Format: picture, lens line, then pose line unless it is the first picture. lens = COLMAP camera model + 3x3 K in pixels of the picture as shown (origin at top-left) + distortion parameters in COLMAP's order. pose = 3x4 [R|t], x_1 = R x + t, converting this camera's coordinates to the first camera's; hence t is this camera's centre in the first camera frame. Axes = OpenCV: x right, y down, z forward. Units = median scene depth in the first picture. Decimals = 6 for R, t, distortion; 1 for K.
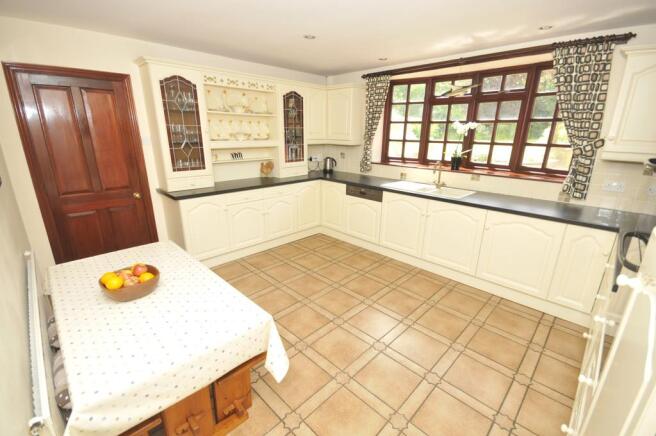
lens RADIAL K [[290.8, 0, 323.7], [0, 290.8, 219.8], [0, 0, 1]] dist [0.002104, -0.001916]
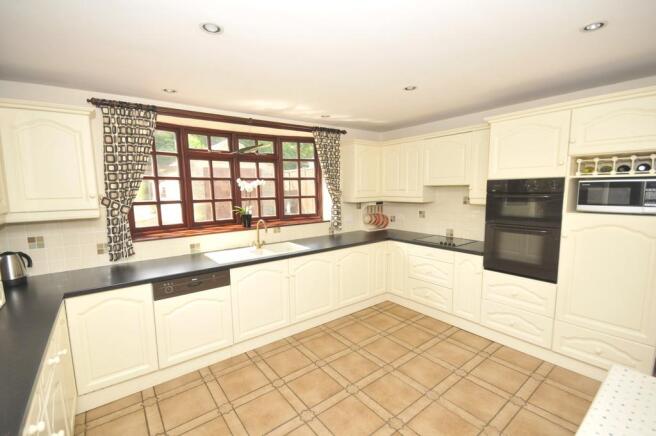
lens RADIAL K [[290.8, 0, 326.9], [0, 290.8, 221.6], [0, 0, 1]] dist [0.002104, -0.001916]
pose [[0.123833, -0.128908, 0.983894, -0.453951], [0.308457, 0.947406, 0.085305, -0.193752], [-0.943143, 0.292926, 0.157083, 0.609157]]
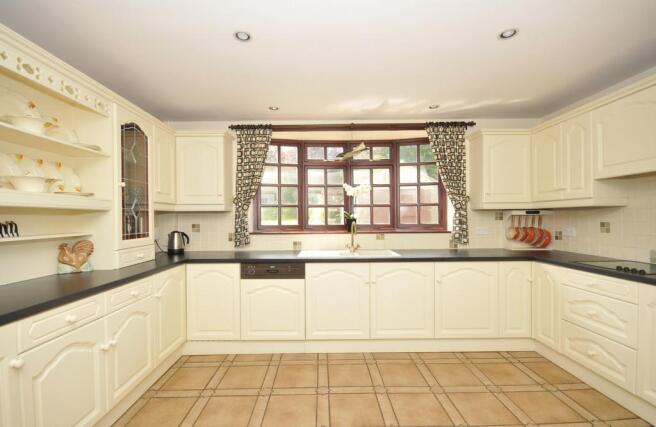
lens RADIAL K [[294.4, 0, 323.8], [0, 294.4, 217.7], [0, 0, 1]] dist [-0.000750, 0.000633]
pose [[0.696175, -0.015557, 0.717703, -0.299982], [0.225454, 0.953919, -0.198014, -0.048324], [-0.681550, 0.299662, 0.667602, 0.415052]]
